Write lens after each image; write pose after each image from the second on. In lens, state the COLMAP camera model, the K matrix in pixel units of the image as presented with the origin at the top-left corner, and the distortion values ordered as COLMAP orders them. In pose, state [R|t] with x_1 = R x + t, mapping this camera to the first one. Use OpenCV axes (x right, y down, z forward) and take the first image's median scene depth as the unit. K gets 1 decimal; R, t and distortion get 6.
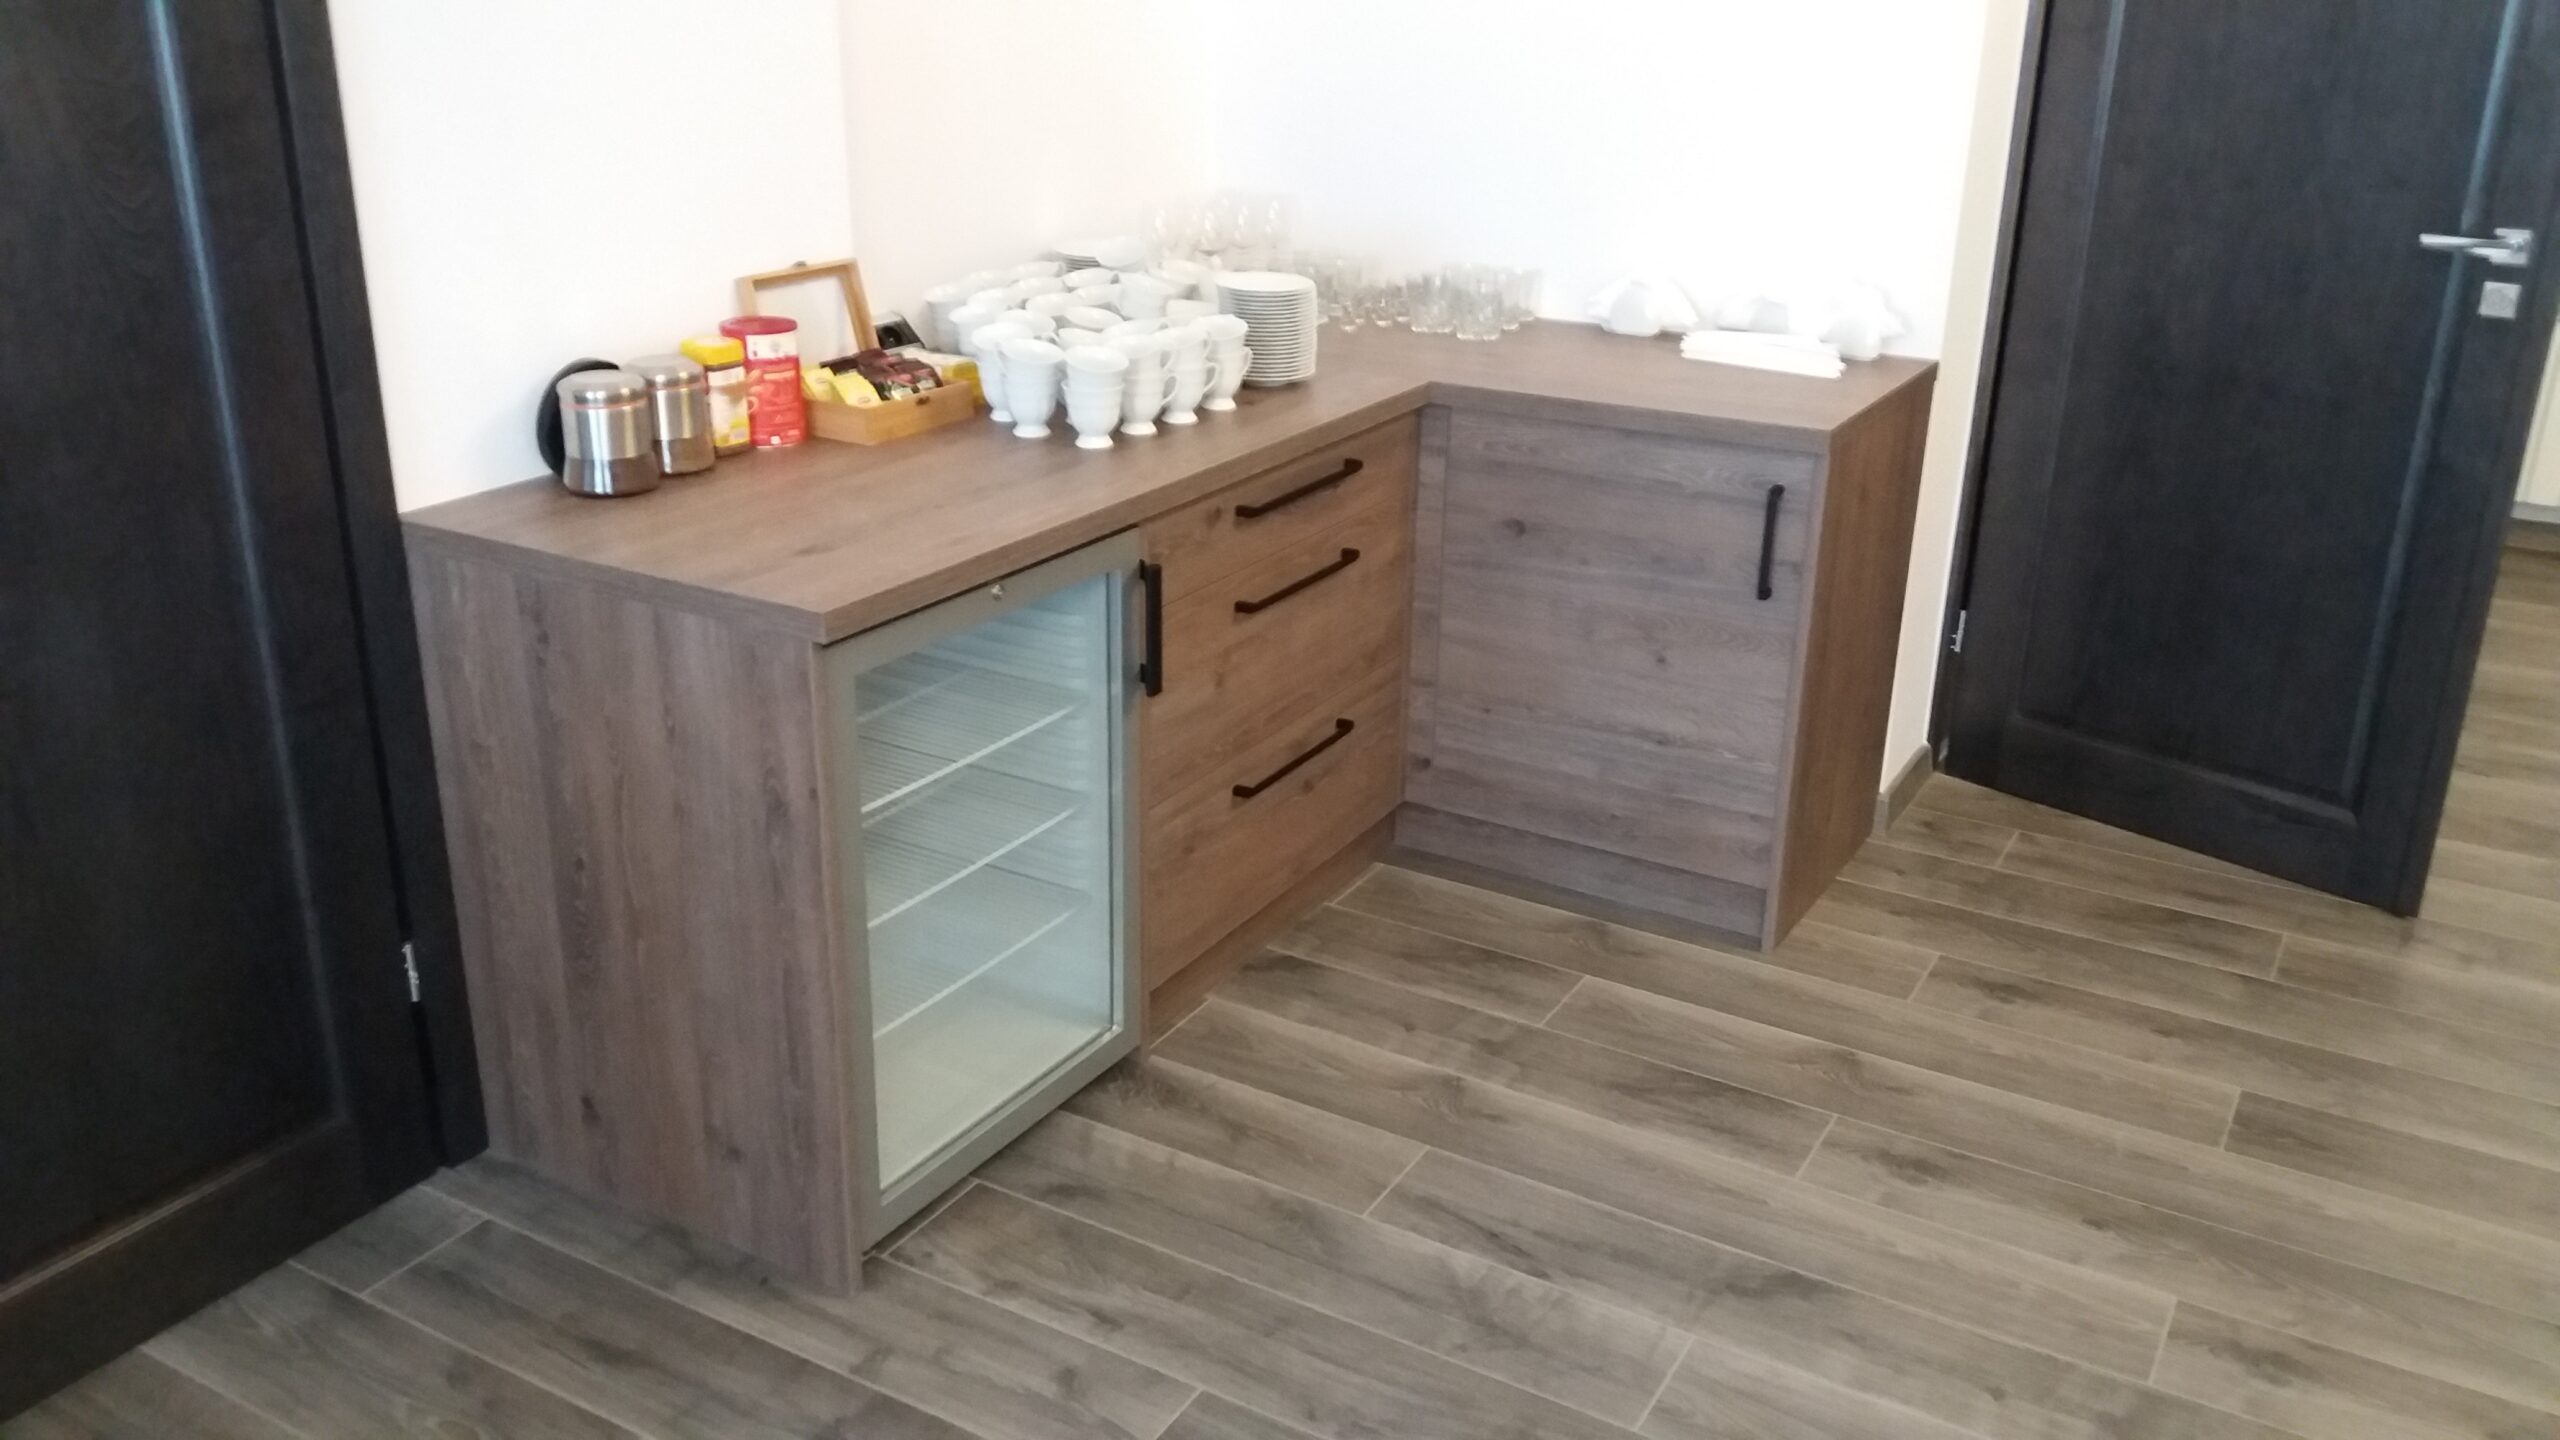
lens RADIAL K [[2045.1, 0, 1280.0], [0, 2045.1, 720.0], [0, 0, 1]] dist [0.085749, -0.002319]
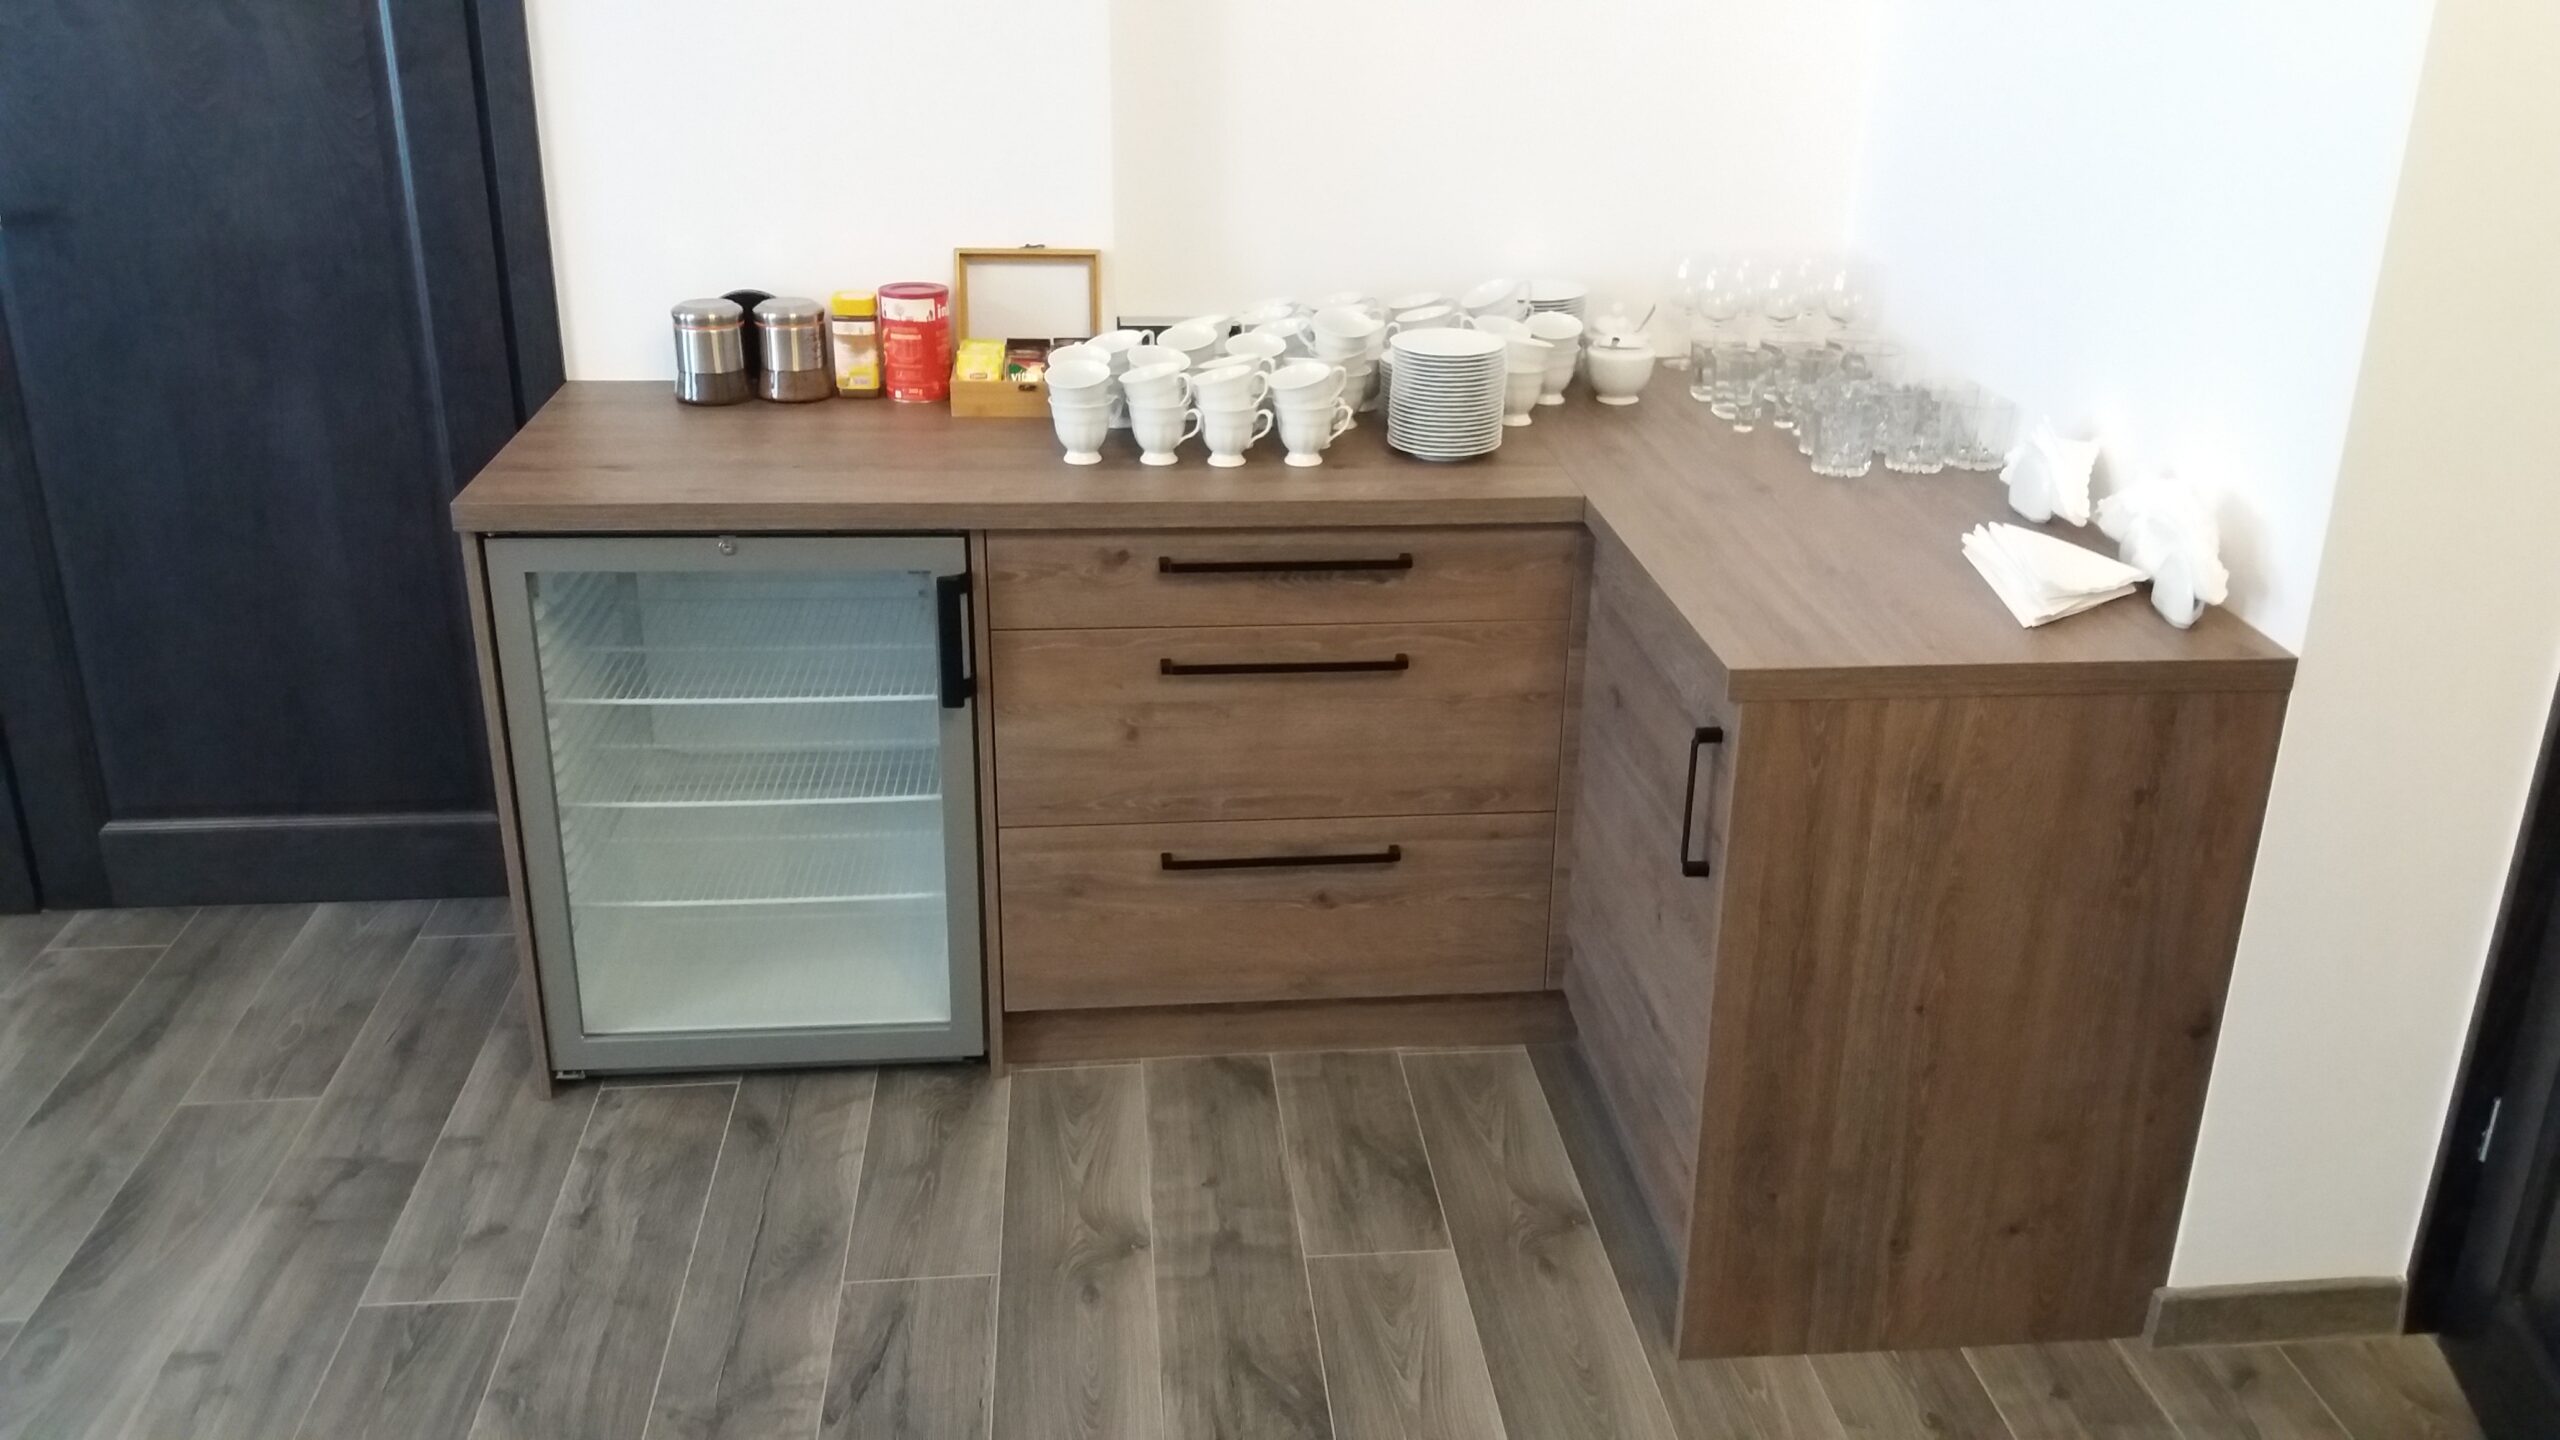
lens RADIAL K [[2085.9, 0, 1280.0], [0, 2085.9, 720.0], [0, 0, 1]] dist [0.234110, -0.512032]
pose [[0.578162, 0.296582, -0.760111, 0.775792], [-0.300346, 0.943544, 0.139703, -0.188834], [0.758631, 0.147525, 0.634598, 0.460447]]
